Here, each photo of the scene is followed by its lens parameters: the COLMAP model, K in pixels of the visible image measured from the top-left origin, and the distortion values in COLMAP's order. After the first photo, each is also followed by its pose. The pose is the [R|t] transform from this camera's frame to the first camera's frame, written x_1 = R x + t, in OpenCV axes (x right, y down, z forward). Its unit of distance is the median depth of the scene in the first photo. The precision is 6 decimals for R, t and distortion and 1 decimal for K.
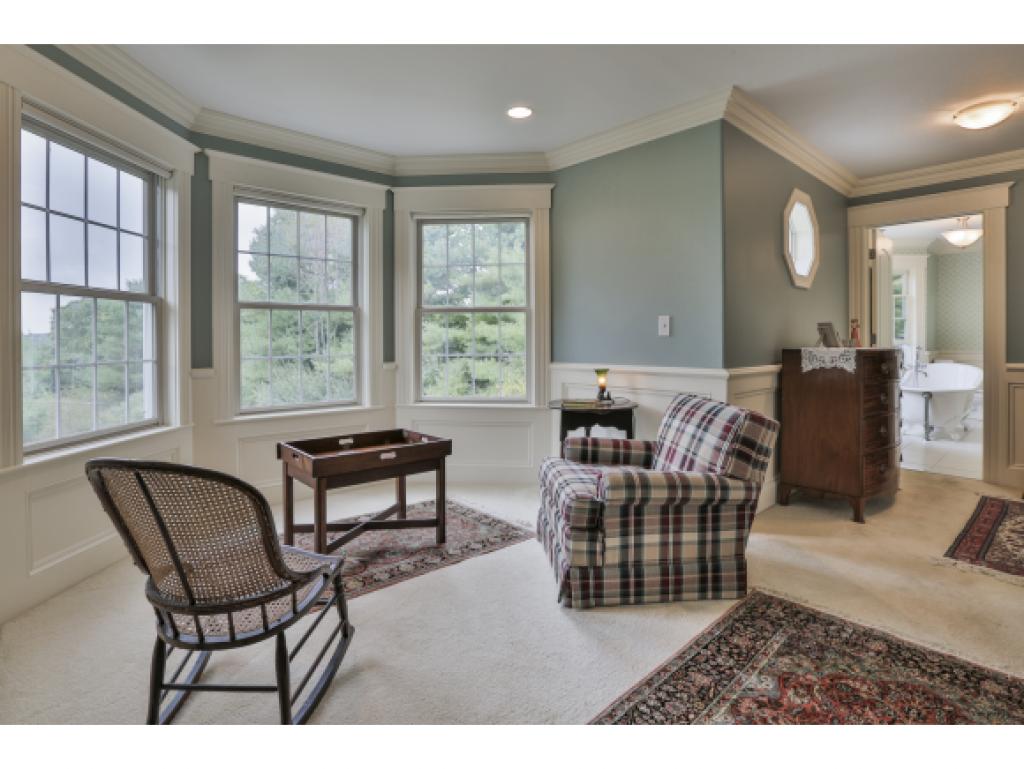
lens RADIAL K [[519.9, 0, 508.0], [0, 519.9, 341.9], [0, 0, 1]] dist [-0.042507, 0.000429]
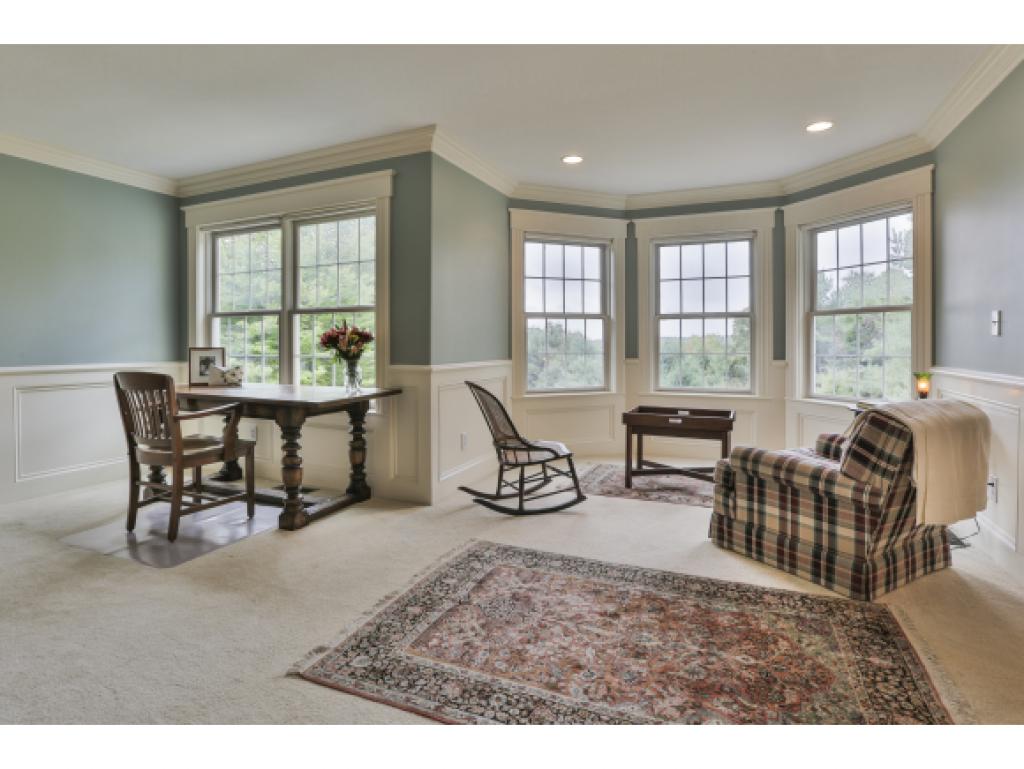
lens RADIAL K [[519.9, 0, 508.0], [0, 519.9, 341.9], [0, 0, 1]] dist [-0.042507, 0.000429]
pose [[0.417313, 0.001703, -0.908761, 0.814865], [-0.003195, 0.999995, 0.000407, 0.000395], [0.908757, 0.002734, 0.417316, -0.023632]]
